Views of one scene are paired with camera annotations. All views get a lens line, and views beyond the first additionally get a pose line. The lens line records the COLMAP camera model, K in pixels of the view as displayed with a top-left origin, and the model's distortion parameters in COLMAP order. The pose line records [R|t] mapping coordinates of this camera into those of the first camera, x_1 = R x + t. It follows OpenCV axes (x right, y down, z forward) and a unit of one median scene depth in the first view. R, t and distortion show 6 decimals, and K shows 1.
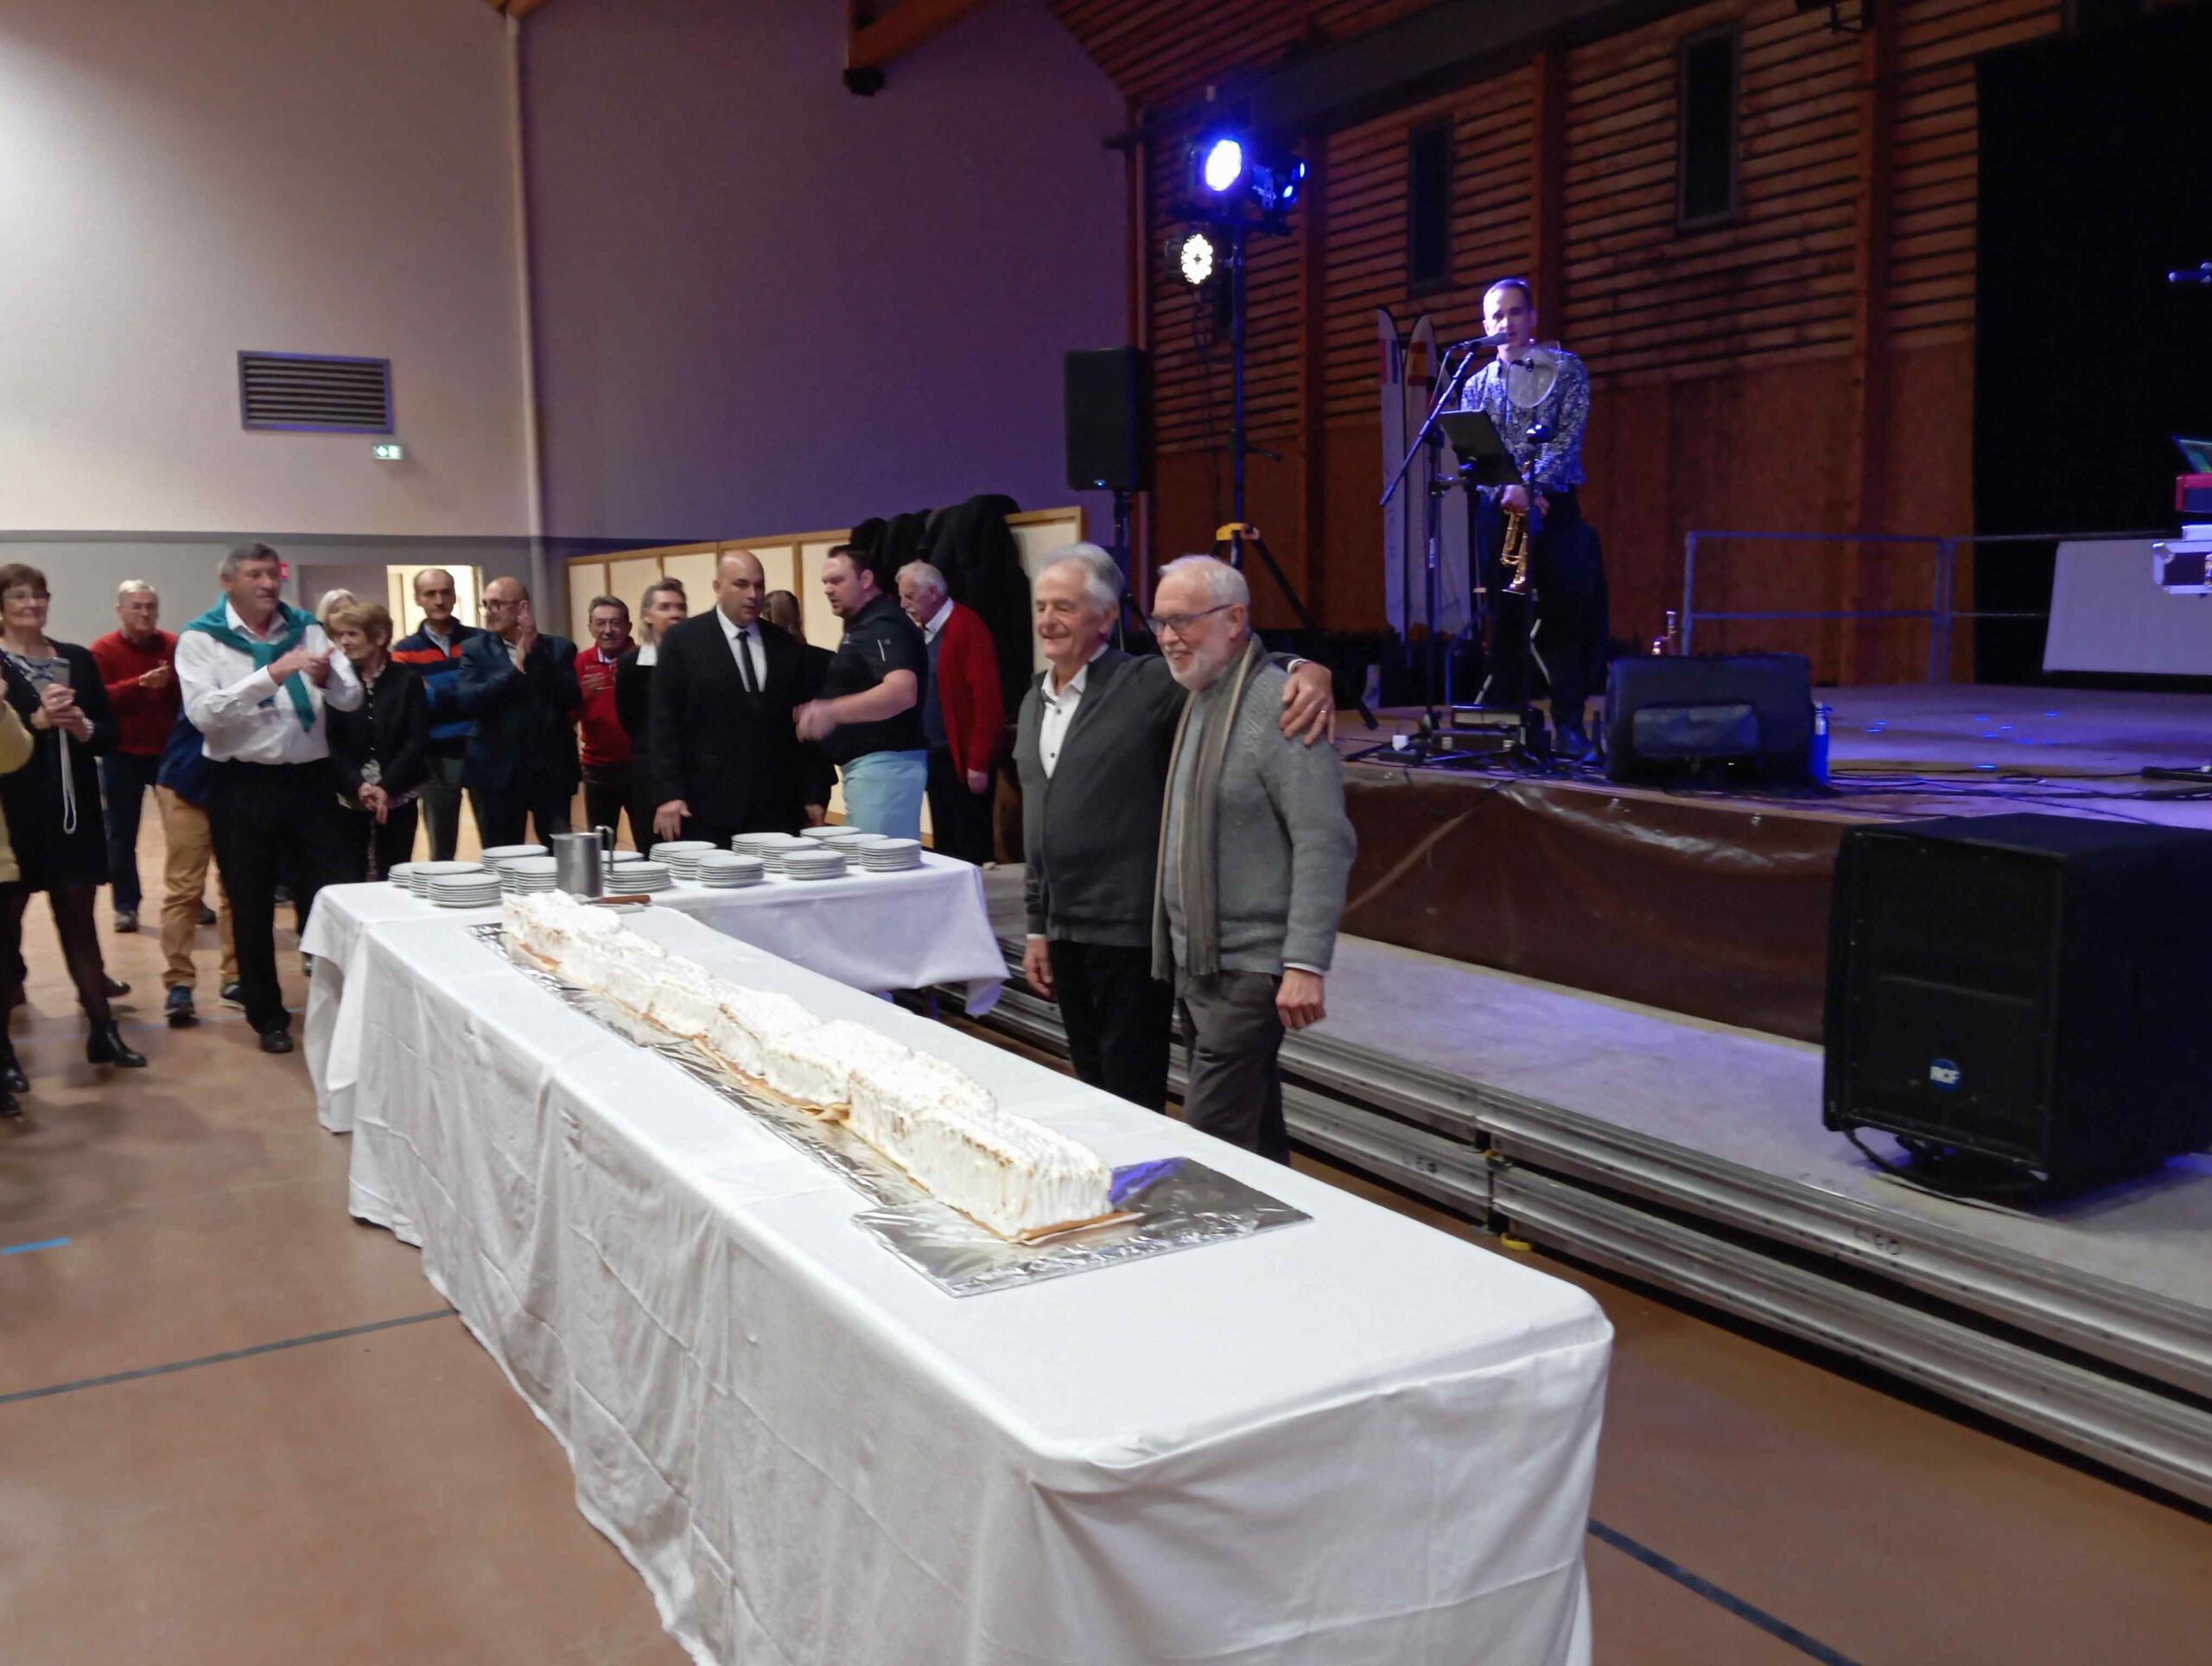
lens RADIAL K [[1781.5, 0, 1106.0], [0, 1781.5, 833.0], [0, 0, 1]] dist [0.043098, -0.092879]
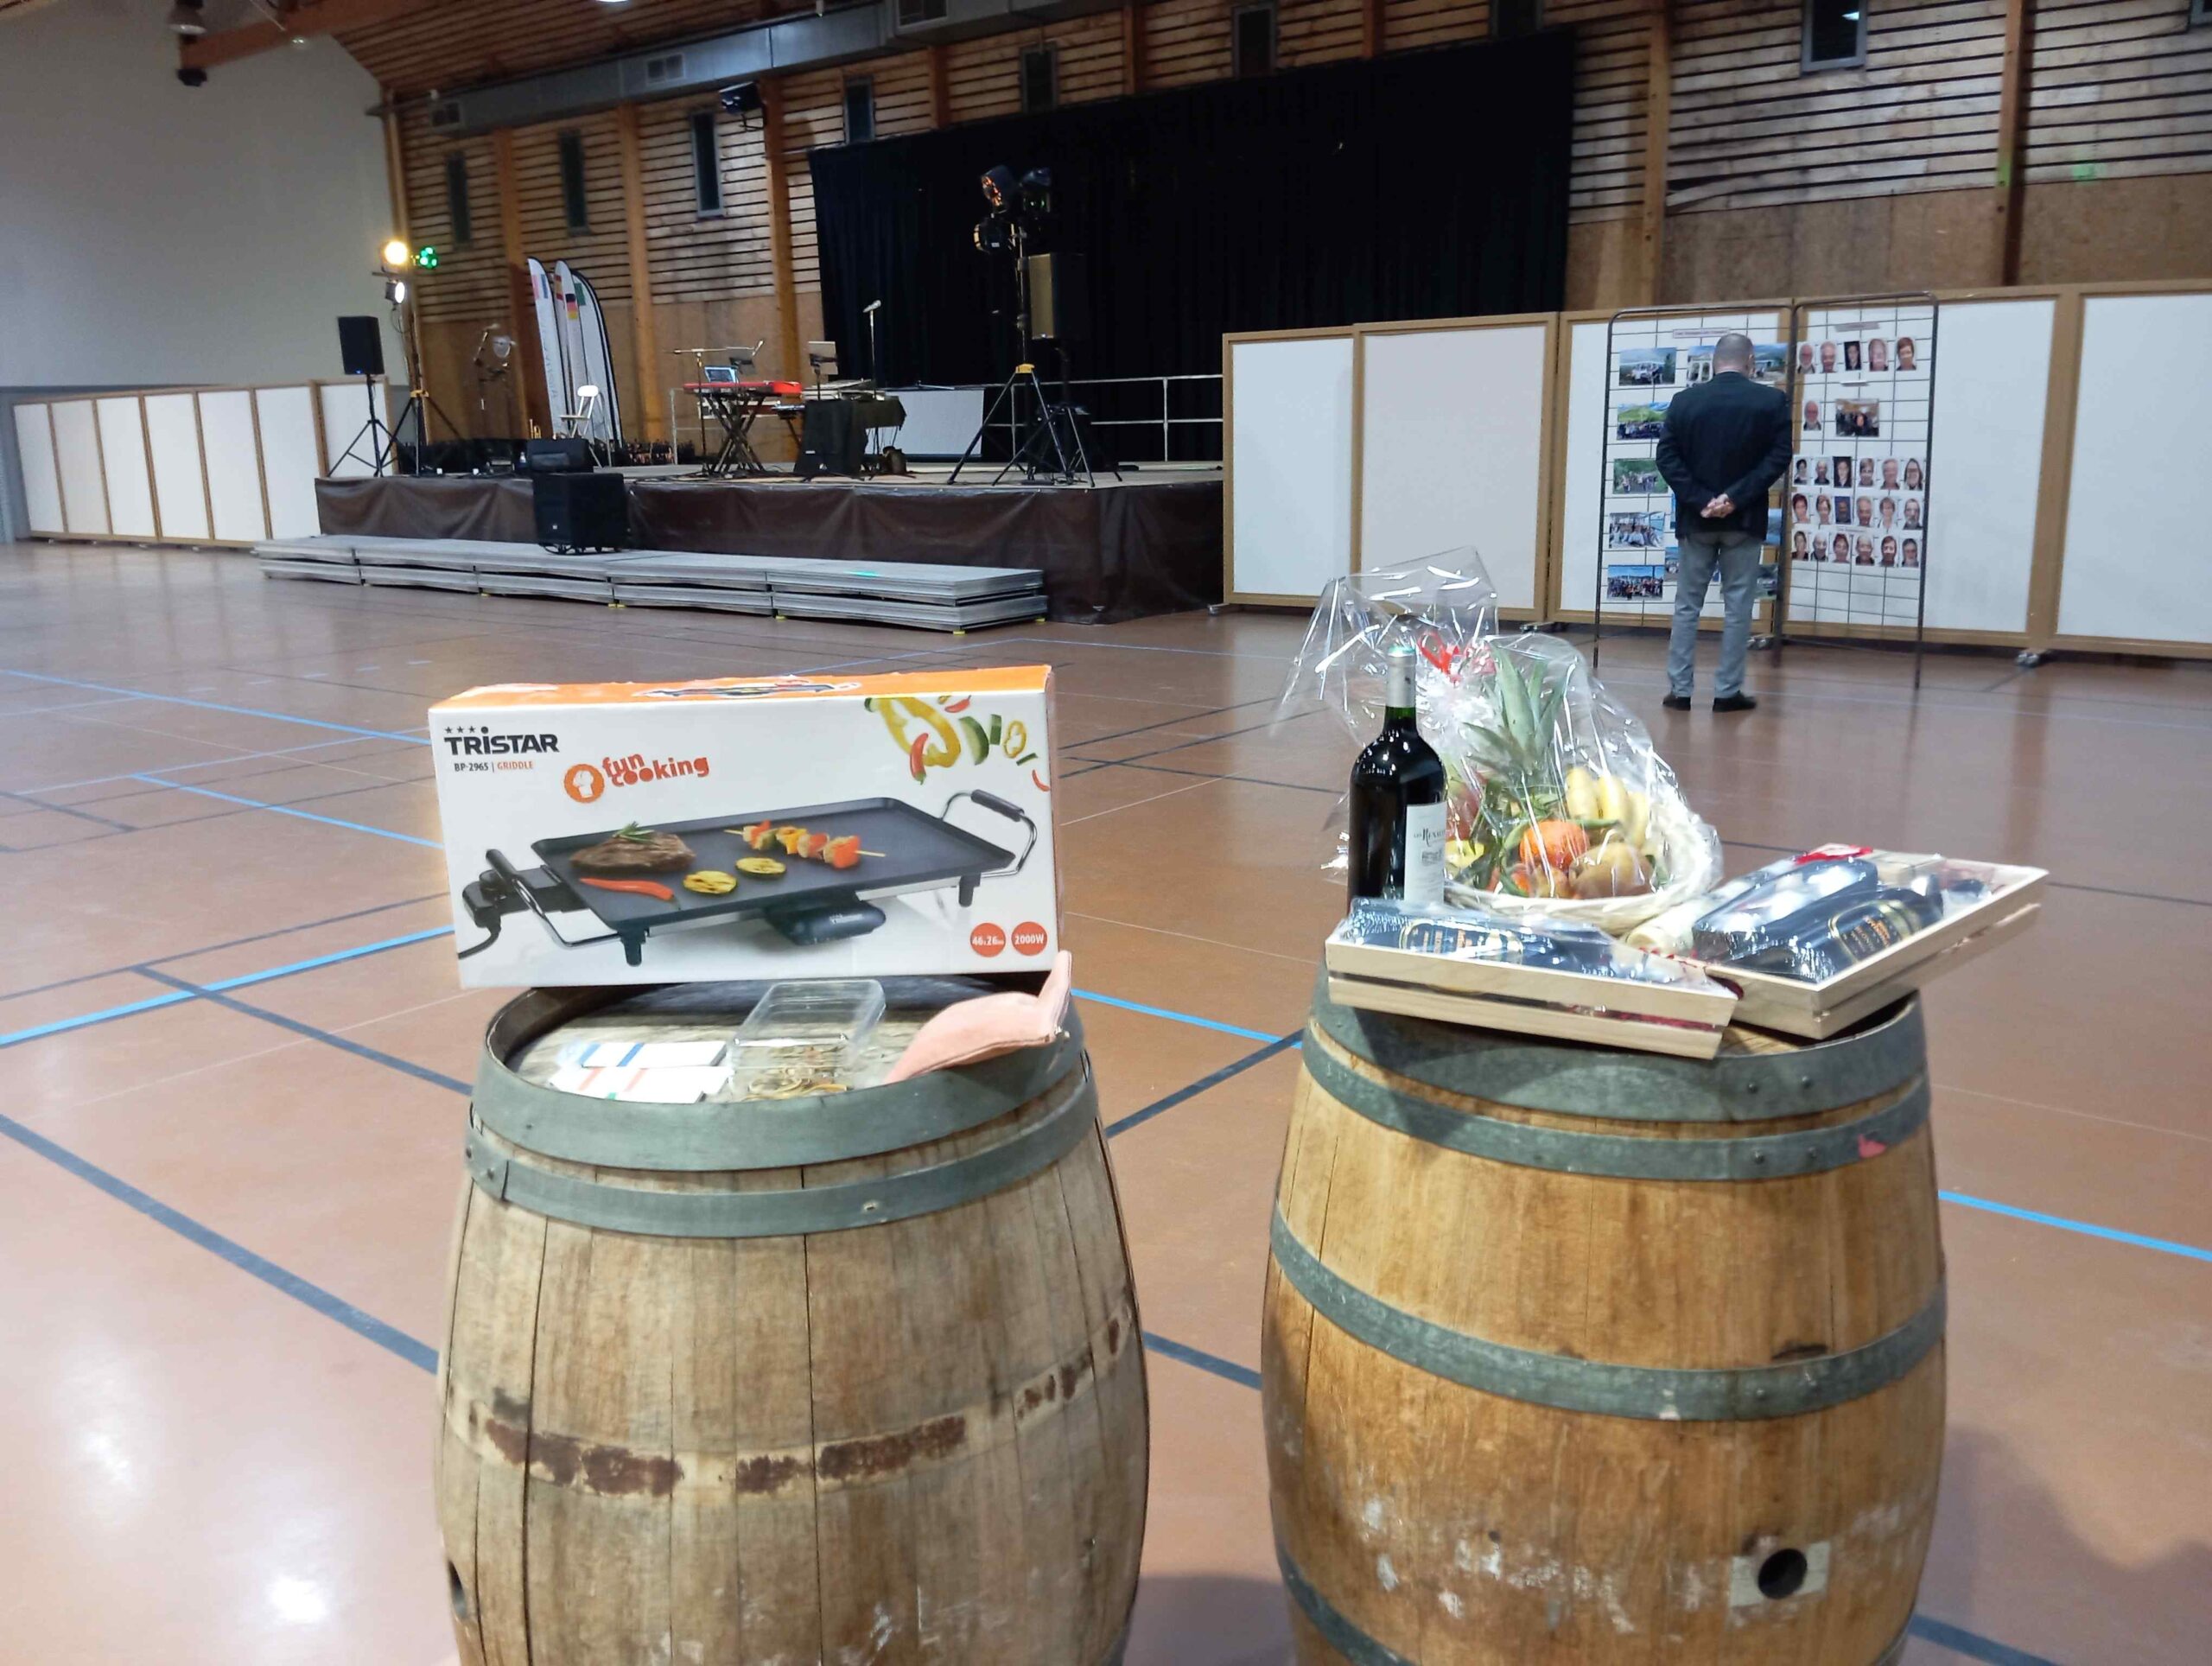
lens RADIAL K [[1821.6, 0, 1105.0], [0, 1821.6, 860.7], [0, 0, 1]] dist [0.043615, -0.115684]
pose [[0.943179, -0.081467, 0.322143, 0.054061], [0.047331, 0.992532, 0.112425, 0.127860], [-0.328896, -0.090790, 0.939992, -0.959776]]
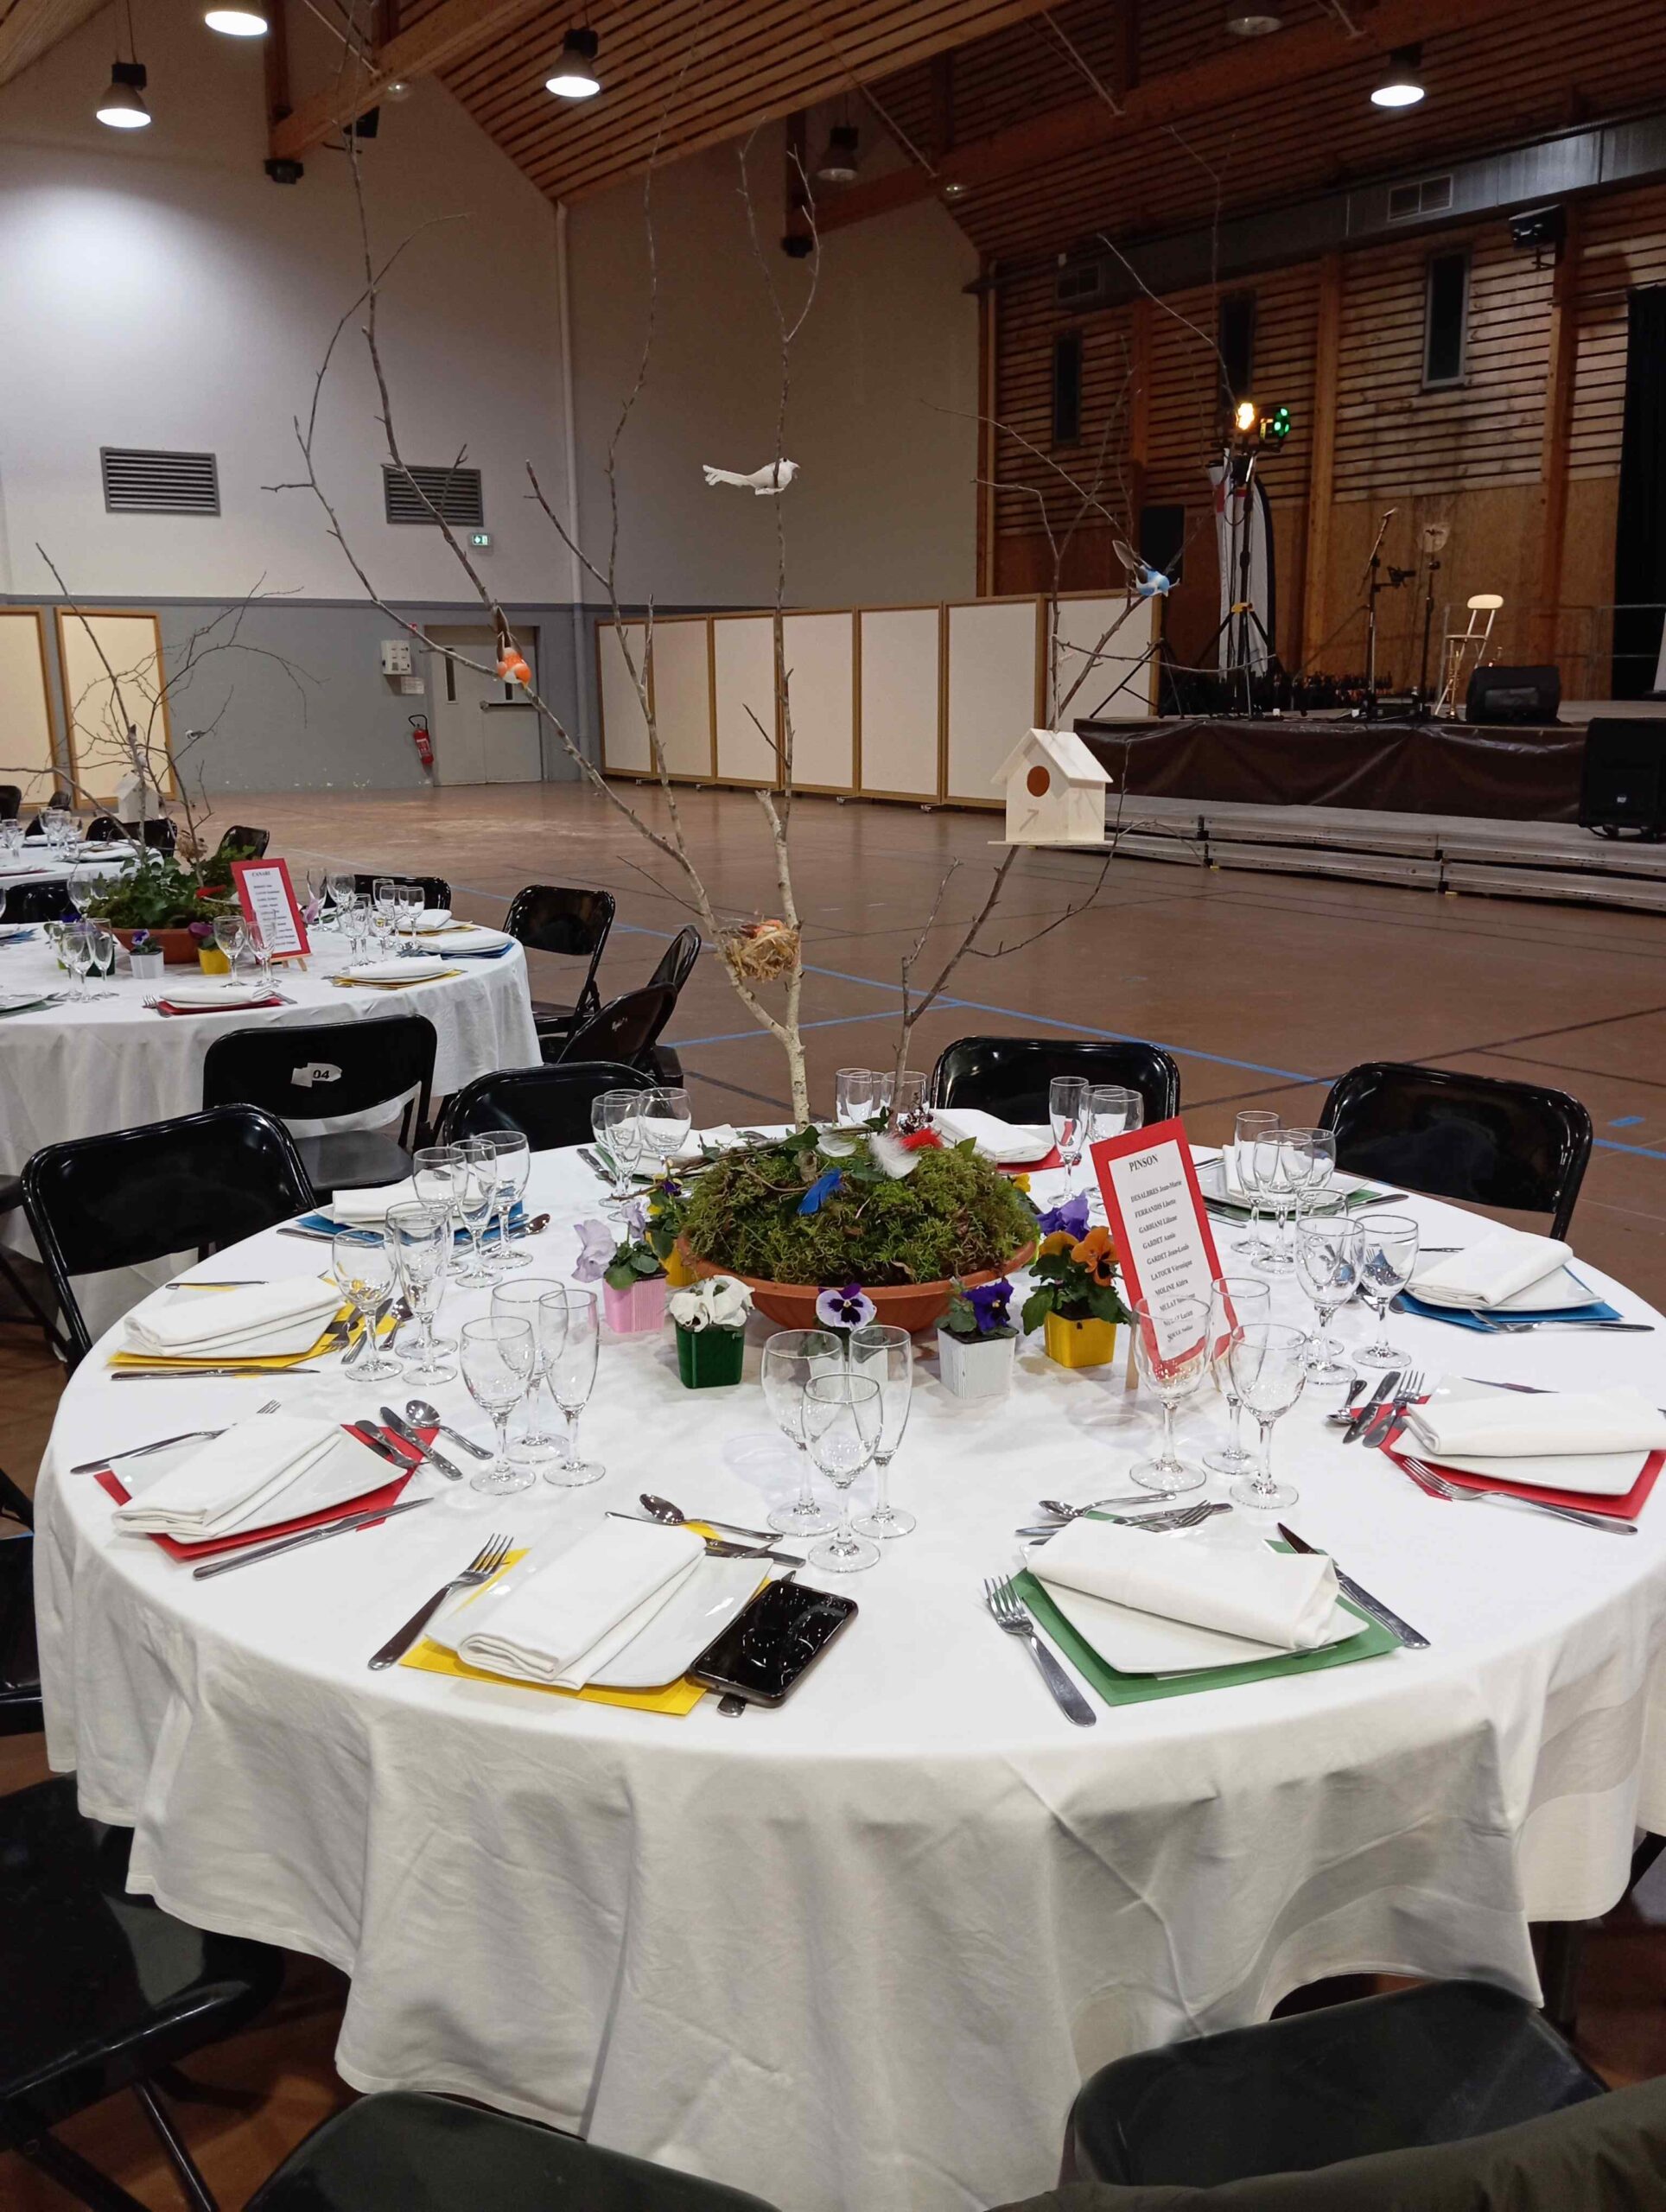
lens RADIAL K [[1785.5, 0, 833.0], [0, 1785.5, 1106.0], [0, 0, 1]] dist [0.075278, -0.148931]
pose [[0.997897, -0.017379, 0.062448, -0.260179], [0.010123, 0.993351, 0.114676, 0.070347], [-0.064026, -0.113802, 0.991438, -0.489350]]
